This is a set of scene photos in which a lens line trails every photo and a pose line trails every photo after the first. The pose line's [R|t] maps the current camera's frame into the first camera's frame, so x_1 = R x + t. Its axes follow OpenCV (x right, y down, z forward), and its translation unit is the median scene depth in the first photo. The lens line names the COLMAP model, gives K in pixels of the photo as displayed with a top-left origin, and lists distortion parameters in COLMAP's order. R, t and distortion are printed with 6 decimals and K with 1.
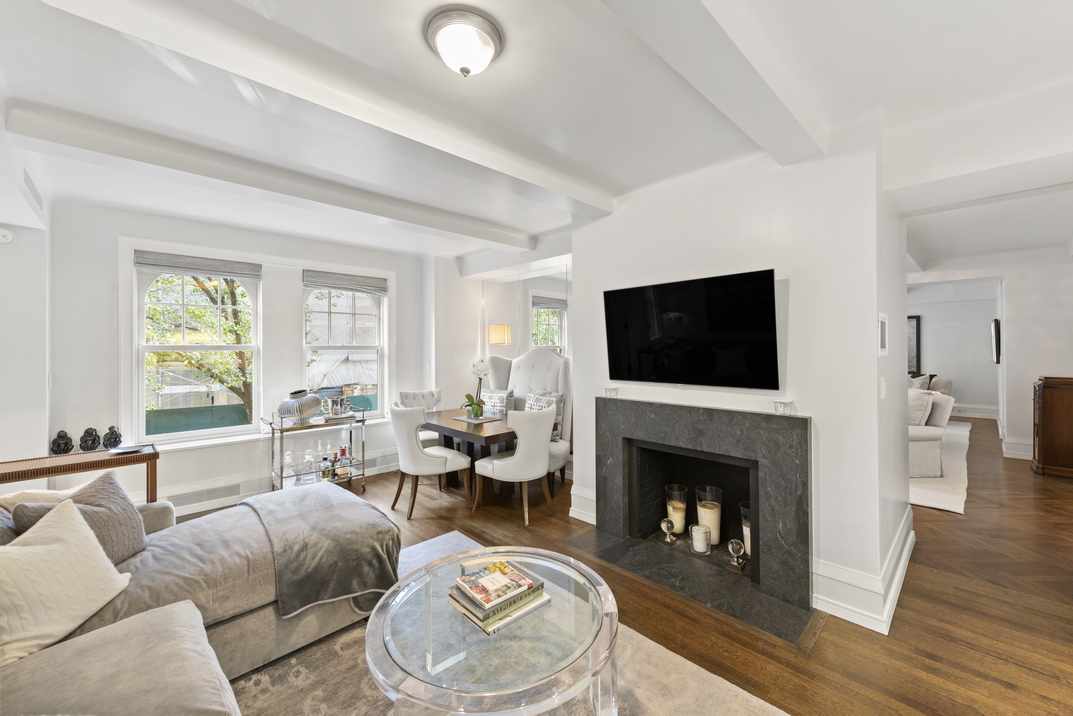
lens RADIAL K [[424.6, 0, 535.9], [0, 424.6, 352.2], [0, 0, 1]] dist [-0.000941, -0.000082]
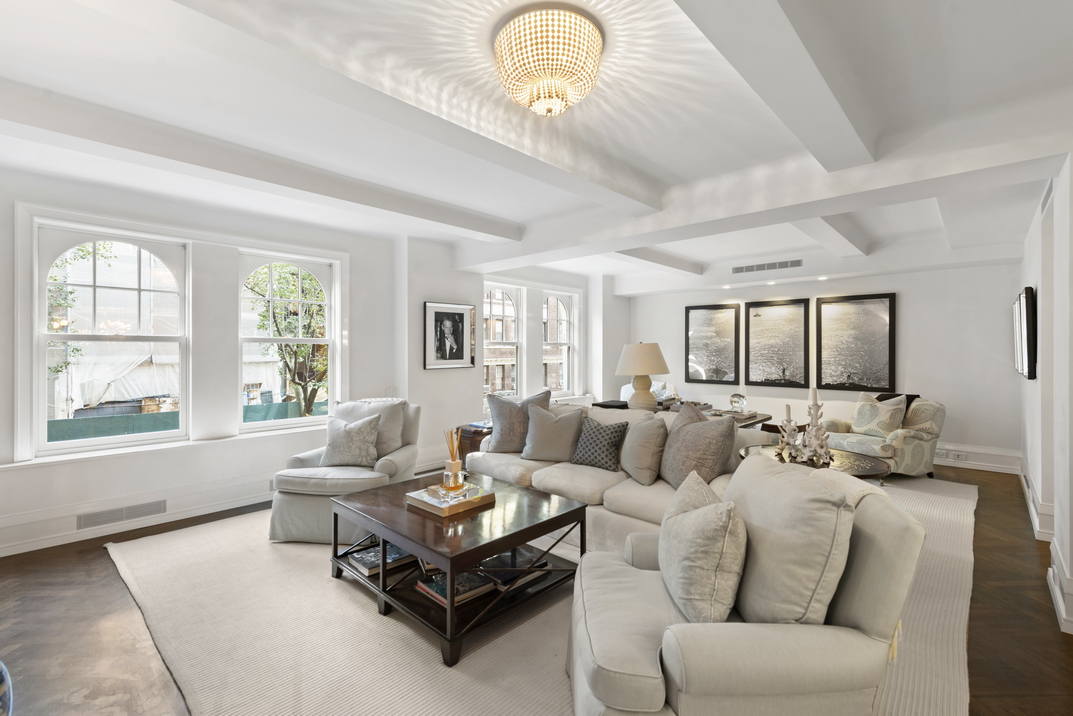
lens RADIAL K [[479.8, 0, 537.0], [0, 479.8, 356.5], [0, 0, 1]] dist [0.002787, 0.000079]
pose [[0.998153, 0.005427, 0.060509, 0.402117], [-0.005728, 0.999972, 0.004803, 0.001932], [-0.060482, -0.005140, 0.998156, 0.397057]]
